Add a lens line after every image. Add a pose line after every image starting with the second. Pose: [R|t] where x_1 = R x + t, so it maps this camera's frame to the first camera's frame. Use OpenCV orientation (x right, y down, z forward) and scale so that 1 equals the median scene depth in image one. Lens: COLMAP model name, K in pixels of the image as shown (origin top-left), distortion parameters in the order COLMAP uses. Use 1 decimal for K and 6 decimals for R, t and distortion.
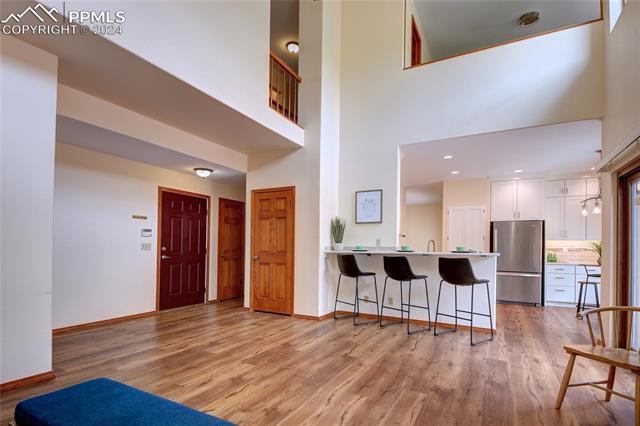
lens RADIAL K [[318.8, 0, 319.9], [0, 318.8, 247.4], [0, 0, 1]] dist [-0.002409, -0.000404]
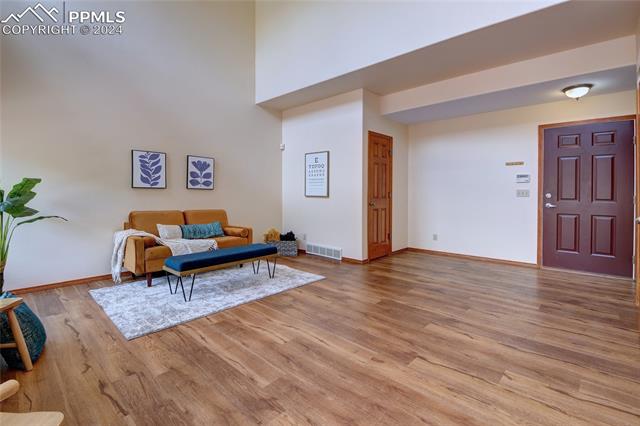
lens RADIAL K [[297.7, 0, 319.5], [0, 297.7, 190.7], [0, 0, 1]] dist [0.001744, 0.000079]
pose [[-0.242351, -0.016505, -0.970048, 0.704150], [-0.009971, 0.999845, -0.014521, 0.013297], [0.970137, 0.006153, -0.242478, 0.931837]]
